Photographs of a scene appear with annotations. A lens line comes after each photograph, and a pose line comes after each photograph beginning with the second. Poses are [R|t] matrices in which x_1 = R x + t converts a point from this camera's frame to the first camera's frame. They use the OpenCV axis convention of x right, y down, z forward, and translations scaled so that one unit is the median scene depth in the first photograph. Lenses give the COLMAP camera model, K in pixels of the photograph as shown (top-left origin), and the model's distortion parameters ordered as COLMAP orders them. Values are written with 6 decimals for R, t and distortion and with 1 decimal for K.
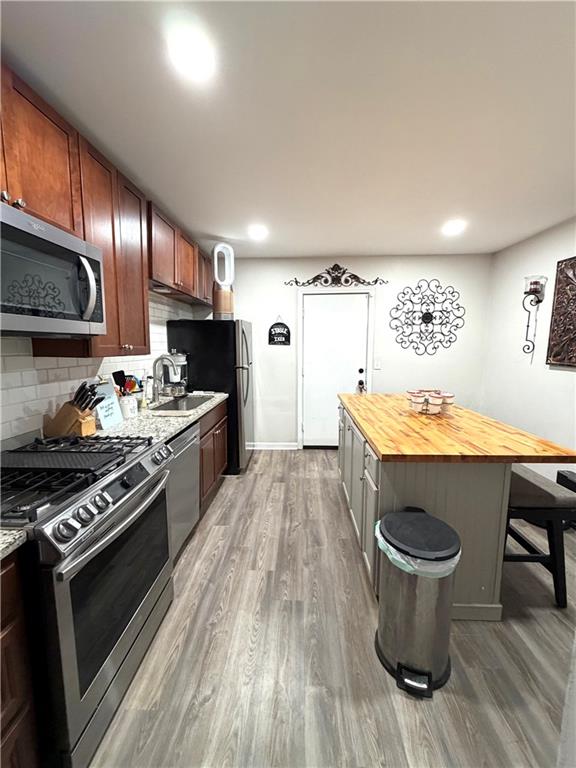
lens RADIAL K [[305.7, 0, 287.7], [0, 305.7, 381.1], [0, 0, 1]] dist [-0.000607, 0.000500]
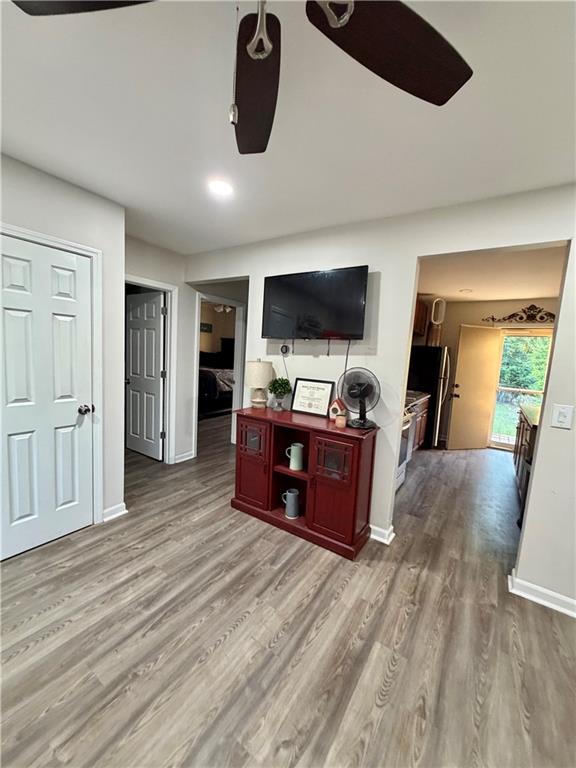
lens RADIAL K [[305.7, 0, 289.0], [0, 305.7, 382.5], [0, 0, 1]] dist [-0.000607, 0.000500]
pose [[0.852391, 0.104189, -0.512419, -0.024839], [-0.122762, 0.992433, -0.002422, 0.081486], [0.508290, 0.064970, 0.858732, -0.752892]]
